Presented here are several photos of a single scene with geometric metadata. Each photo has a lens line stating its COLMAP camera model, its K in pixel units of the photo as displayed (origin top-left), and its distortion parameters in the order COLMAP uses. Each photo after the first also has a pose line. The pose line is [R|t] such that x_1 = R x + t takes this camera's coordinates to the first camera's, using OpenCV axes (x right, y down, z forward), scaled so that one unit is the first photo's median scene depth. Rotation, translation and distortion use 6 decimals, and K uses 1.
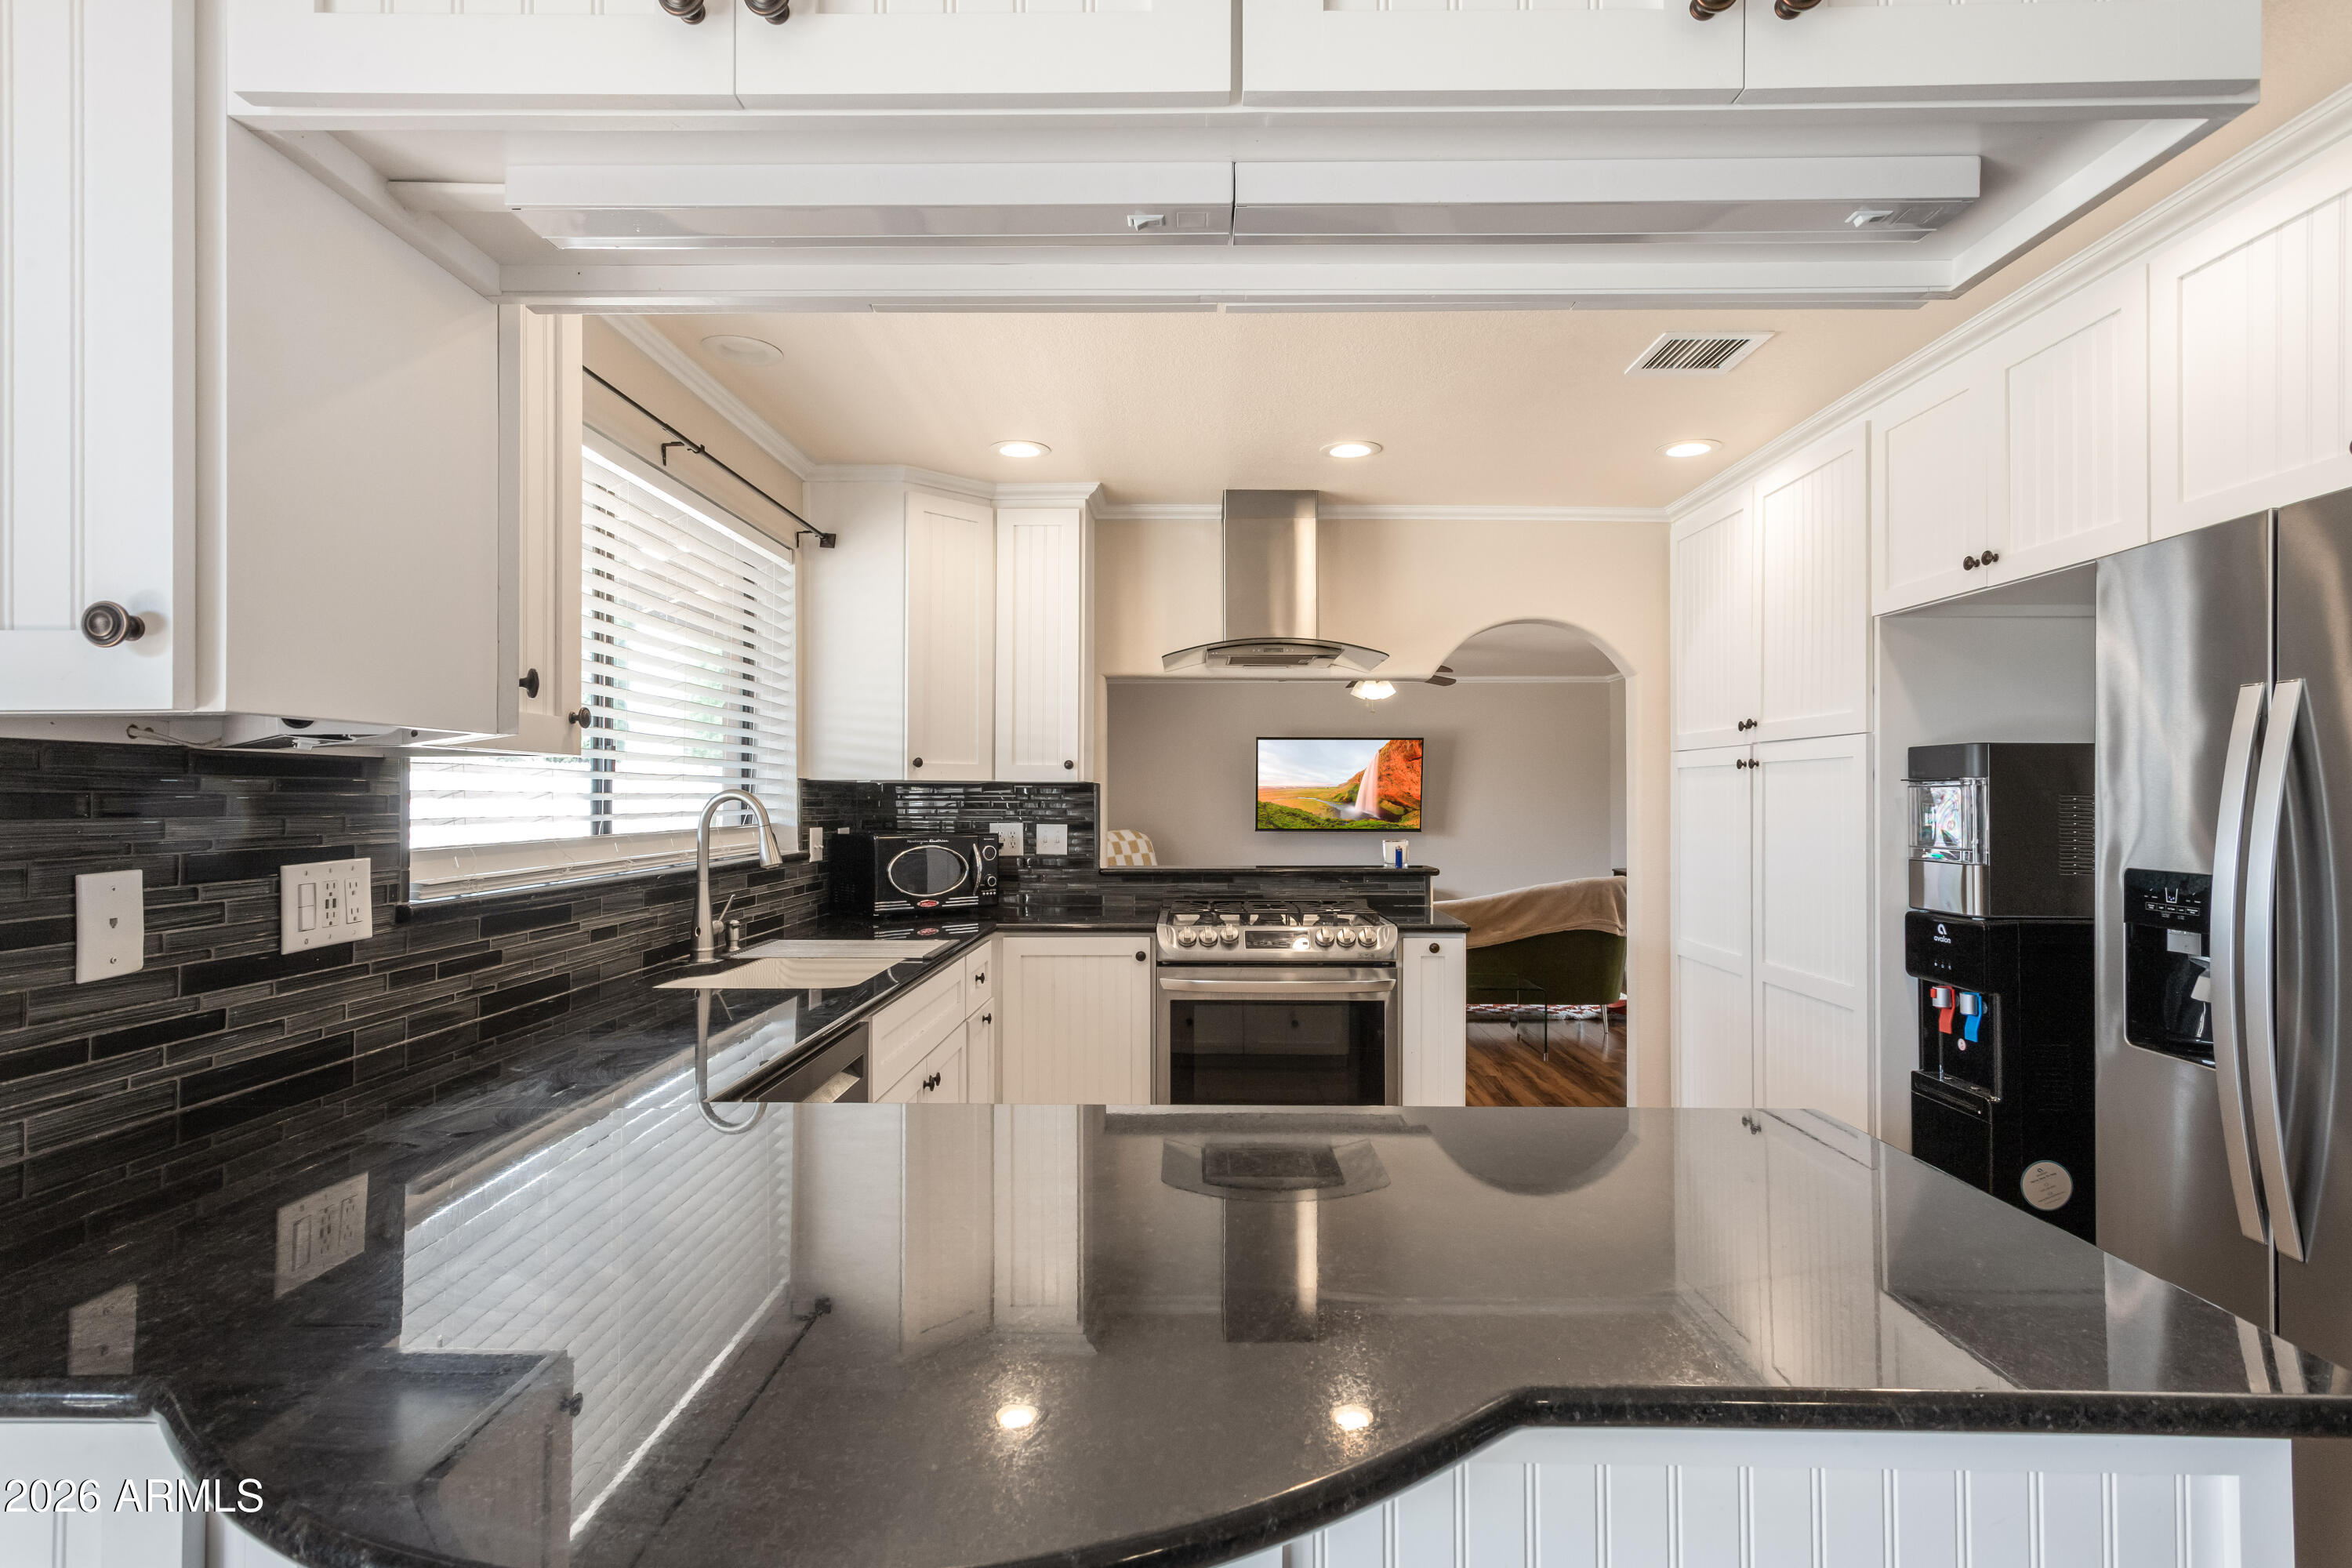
lens RADIAL K [[1150.3, 0, 1159.7], [0, 1150.3, 784.0], [0, 0, 1]] dist [0.002779, -0.000167]
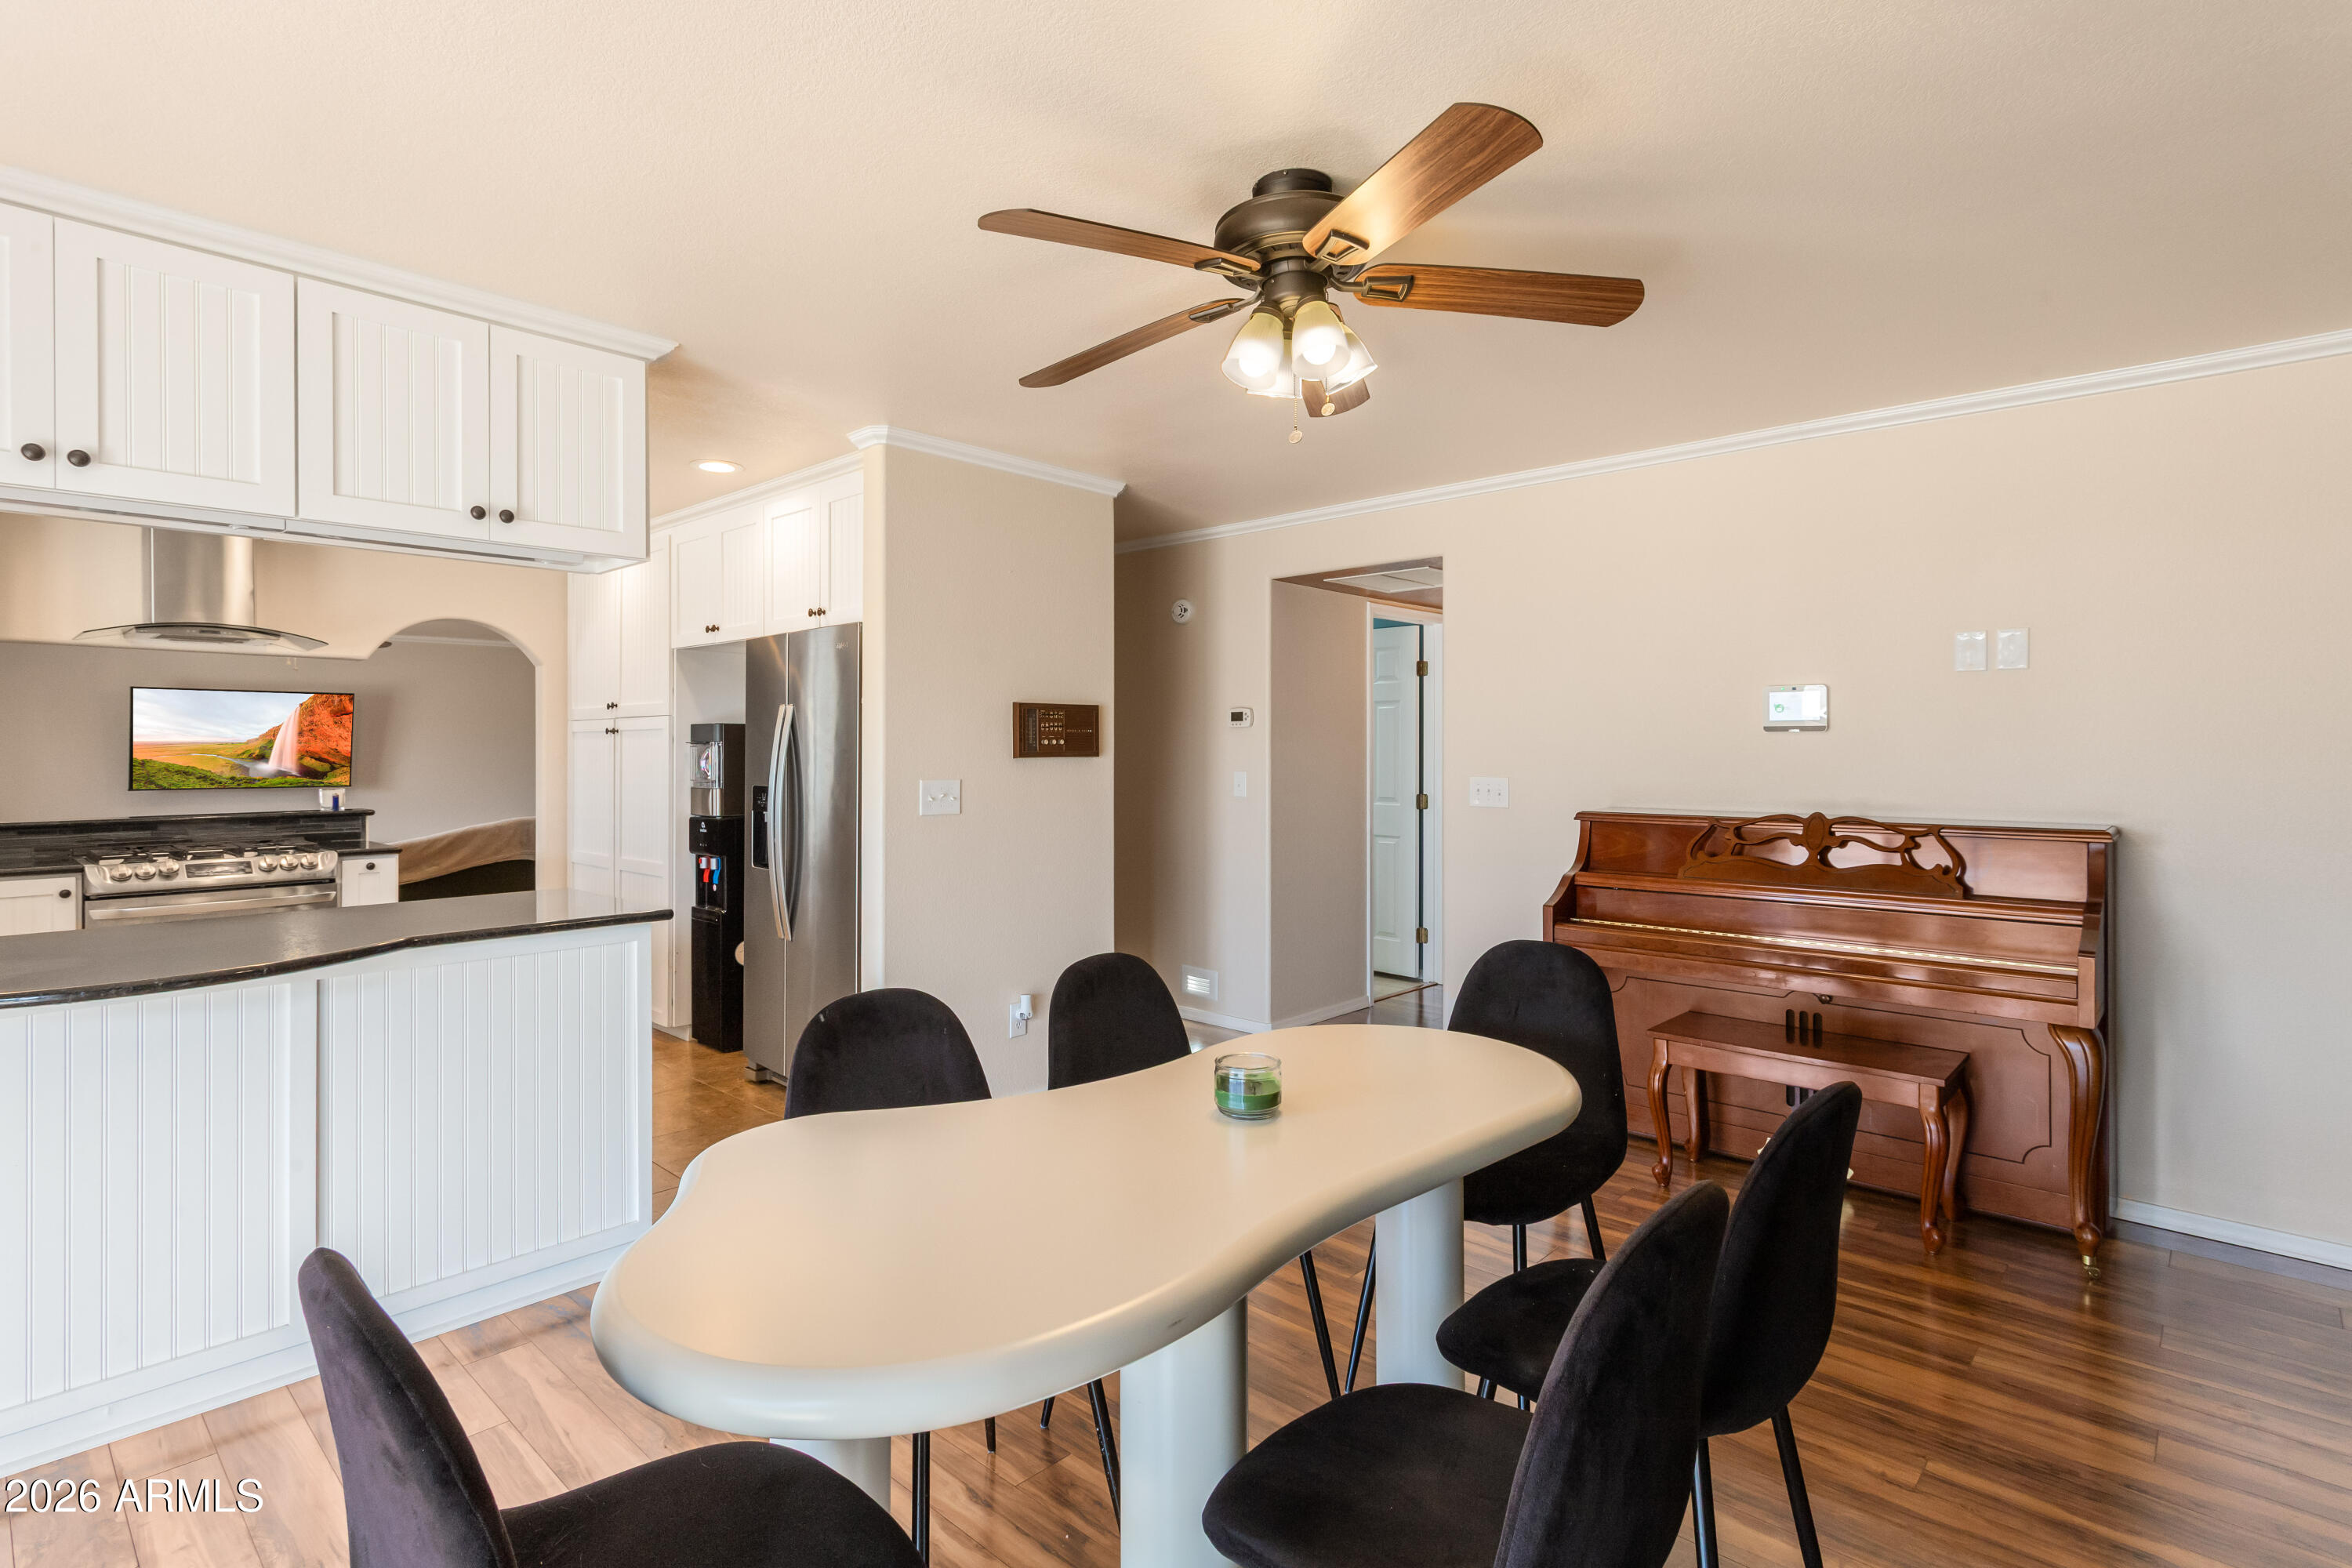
lens RADIAL K [[1160.7, 0, 1191.6], [0, 1160.7, 742.8], [0, 0, 1]] dist [0.004484, 0.001010]
pose [[0.658102, 0.000350, 0.752929, -0.155675], [-0.004649, 0.999983, 0.003598, -0.011124], [-0.752915, -0.005868, 0.658092, -0.624196]]
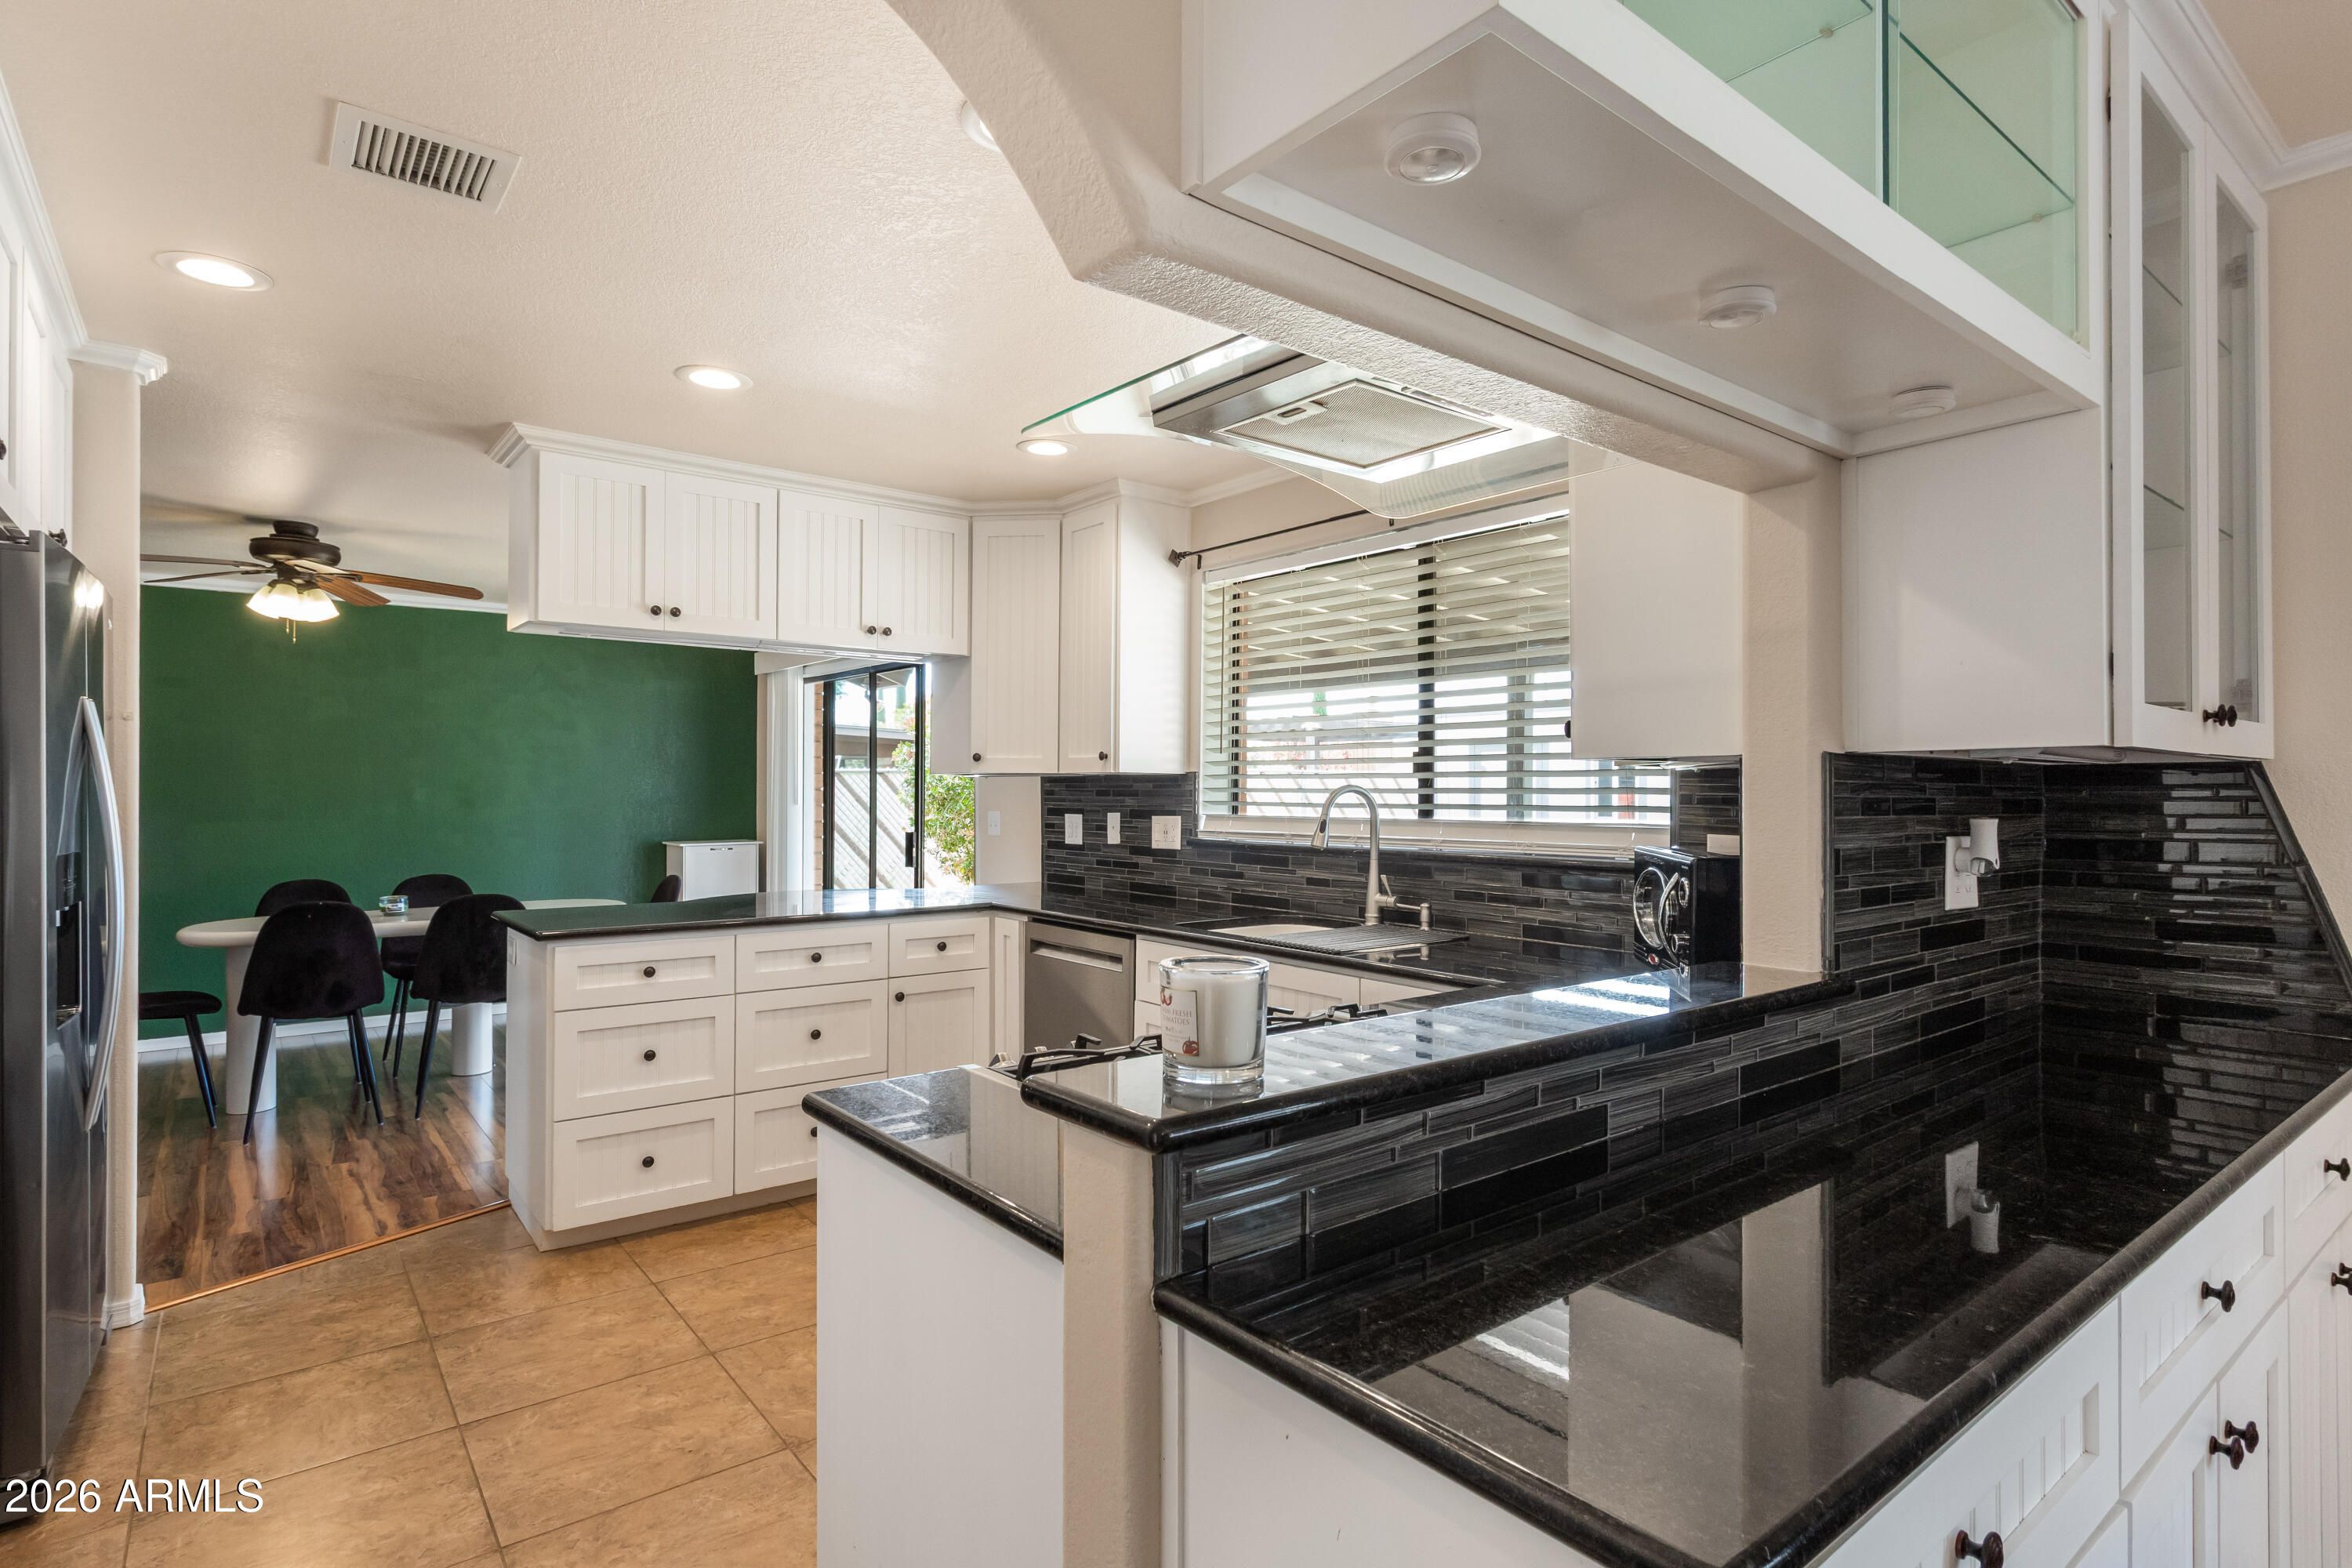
lens RADIAL K [[1202.3, 0, 1176.0], [0, 1202.3, 784.0], [0, 0, 1]] dist [0.012407, 0.000714]
pose [[-0.767418, -0.005194, -0.641126, 0.456886], [0.005145, 0.999885, -0.014260, 0.016330], [0.641126, -0.014242, -0.767303, 1.443078]]
